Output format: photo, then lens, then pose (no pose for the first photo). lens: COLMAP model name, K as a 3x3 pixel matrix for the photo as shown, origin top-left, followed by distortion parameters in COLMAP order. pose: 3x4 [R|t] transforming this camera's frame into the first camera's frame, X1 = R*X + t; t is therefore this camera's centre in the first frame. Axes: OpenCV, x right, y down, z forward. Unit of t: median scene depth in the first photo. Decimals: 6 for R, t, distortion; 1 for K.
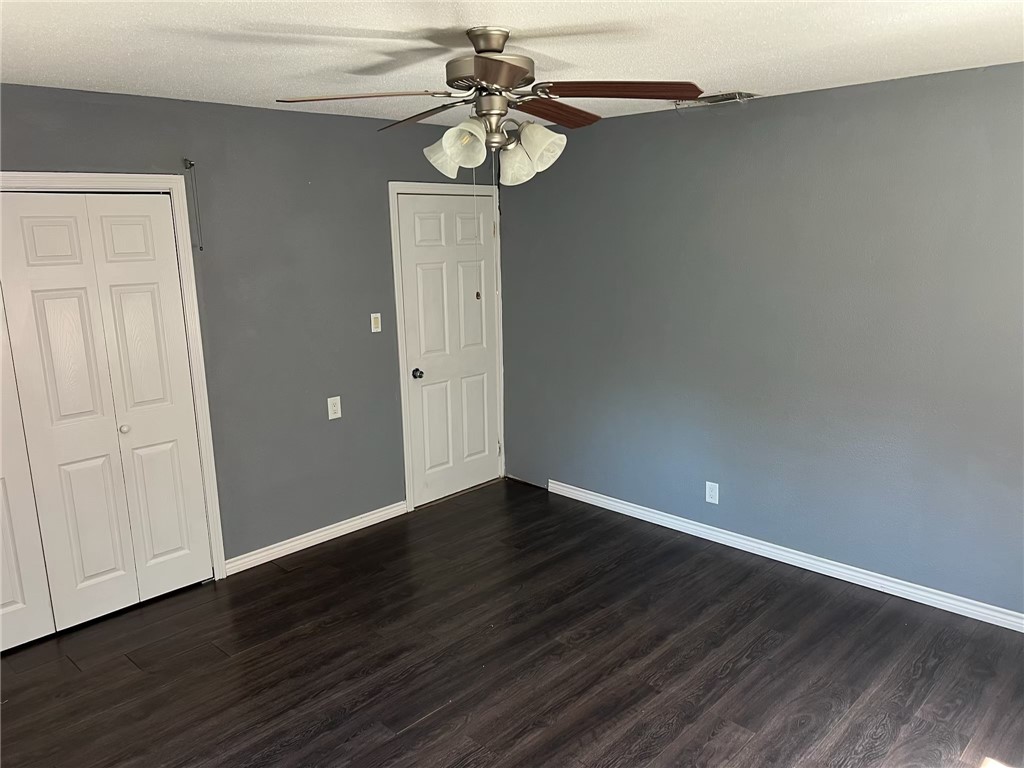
lens RADIAL K [[778.9, 0, 516.5], [0, 778.9, 390.4], [0, 0, 1]] dist [0.100840, -0.100853]
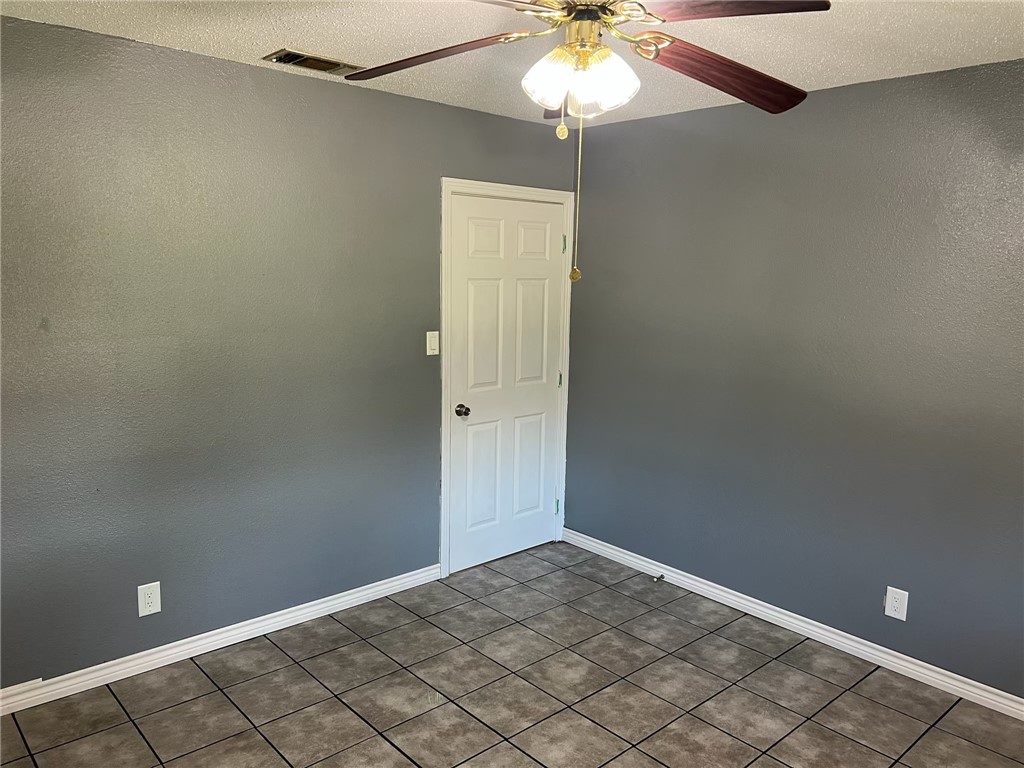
lens RADIAL K [[778.9, 0, 516.5], [0, 778.9, 390.4], [0, 0, 1]] dist [0.100840, -0.100853]
pose [[0.995817, 0.047727, -0.077915, -0.006190], [-0.053012, 0.996328, -0.067234, 0.012336], [0.074420, 0.071084, 0.994690, 0.201233]]
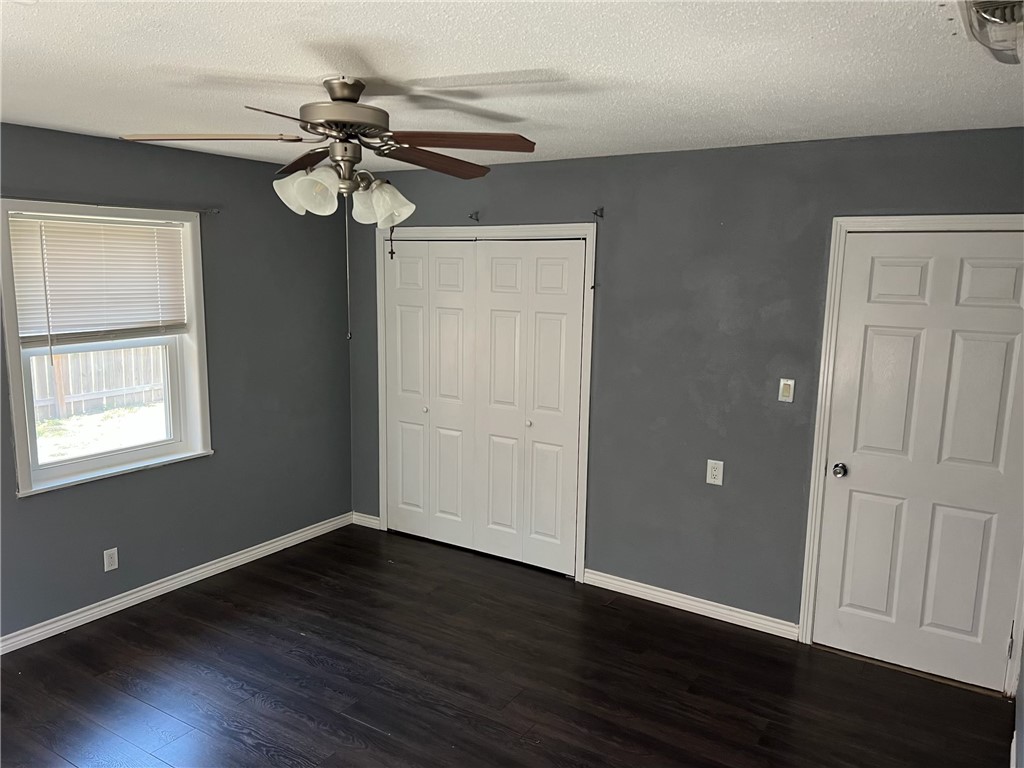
lens RADIAL K [[778.9, 0, 516.5], [0, 778.9, 390.4], [0, 0, 1]] dist [0.100840, -0.100853]
pose [[0.185629, 0.185416, -0.964968, 0.612982], [-0.225358, 0.963893, 0.141858, -0.154460], [0.956429, 0.191130, 0.220711, 0.613792]]
